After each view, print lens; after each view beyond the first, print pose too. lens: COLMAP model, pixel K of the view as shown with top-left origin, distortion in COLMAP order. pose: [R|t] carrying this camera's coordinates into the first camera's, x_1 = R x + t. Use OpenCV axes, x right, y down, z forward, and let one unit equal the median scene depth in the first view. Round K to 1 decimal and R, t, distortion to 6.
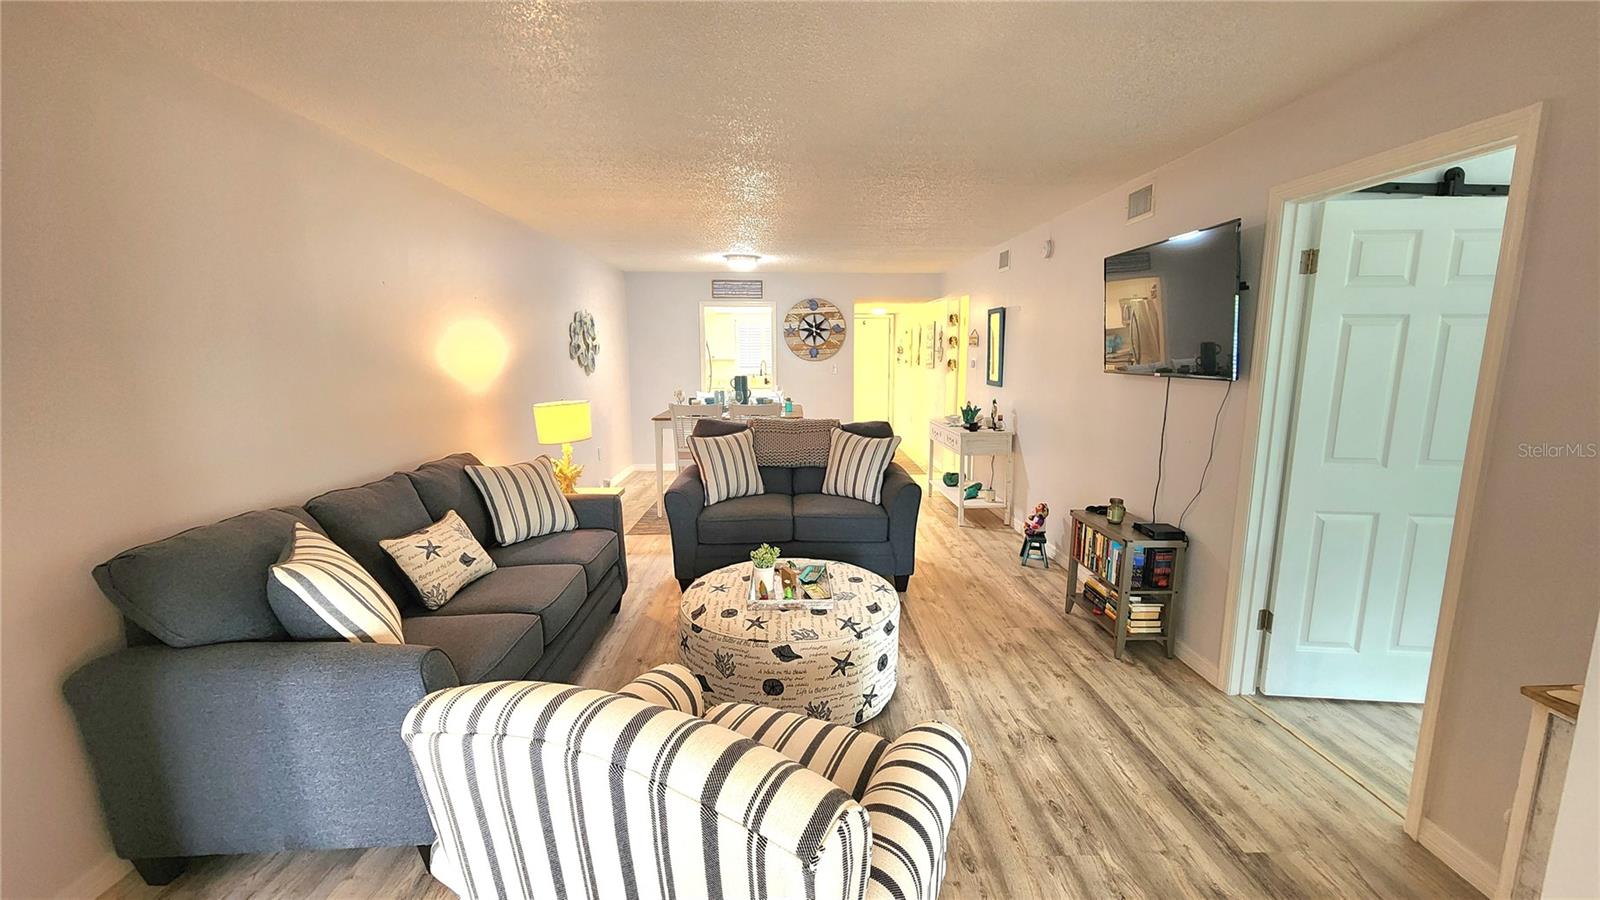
lens RADIAL K [[652.7, 0, 806.8], [0, 652.7, 452.1], [0, 0, 1]] dist [0.002722, -0.003257]
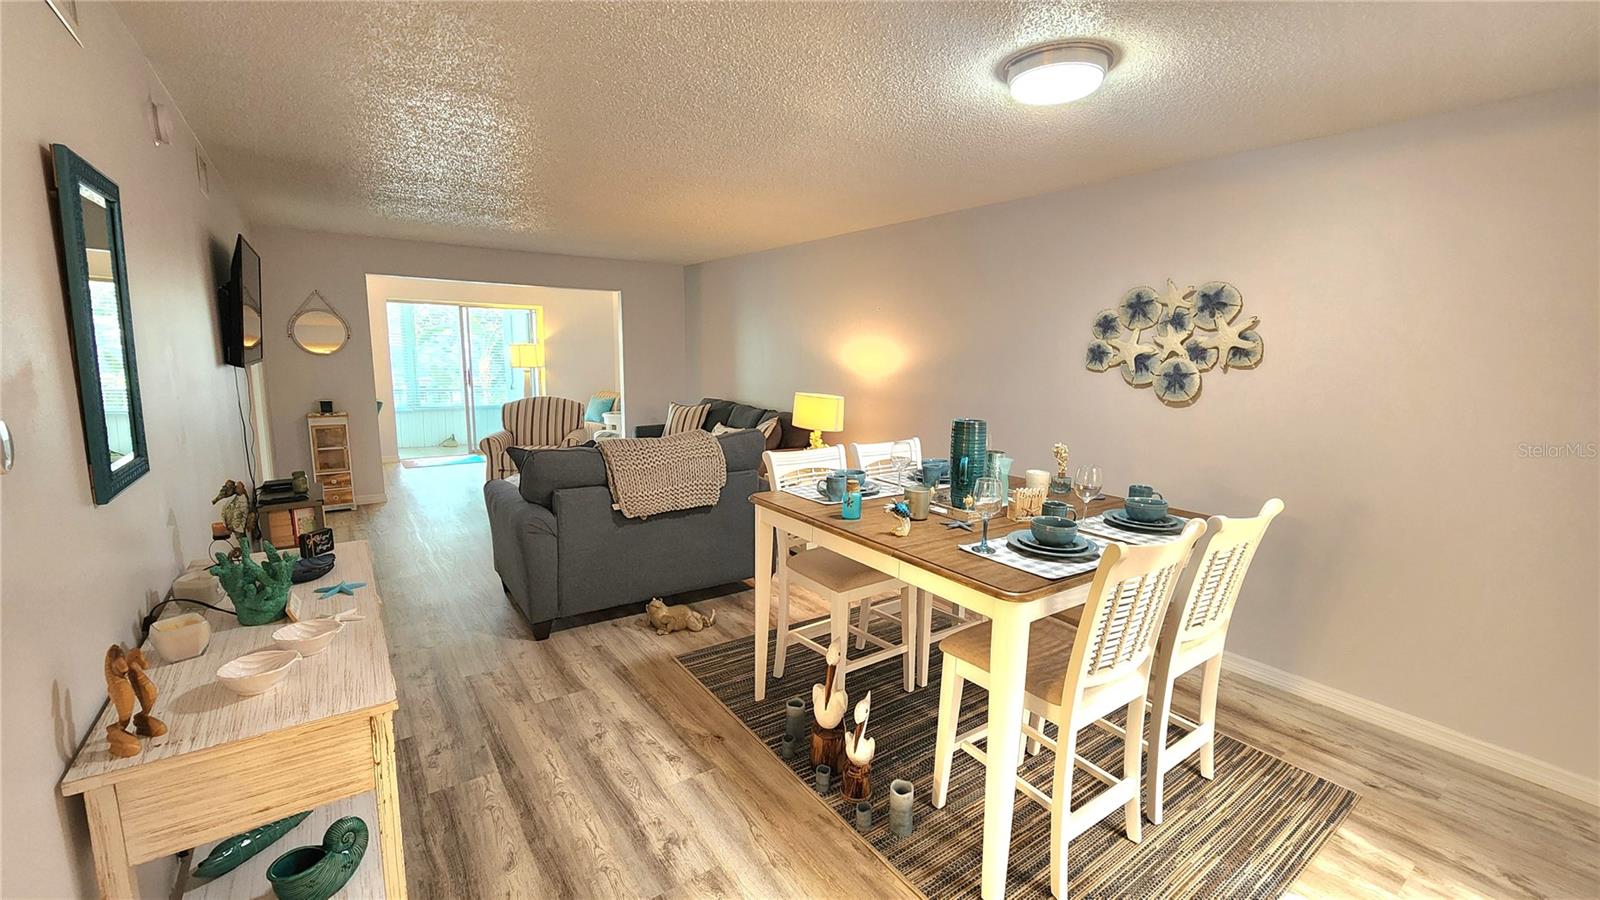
lens RADIAL K [[652.7, 0, 806.8], [0, 652.7, 452.1], [0, 0, 1]] dist [0.002722, -0.003257]
pose [[-0.826277, 0.074711, -0.558287, 0.286419], [-0.104144, 0.953812, 0.281775, -0.288684], [0.553553, 0.290966, -0.780332, 1.825728]]
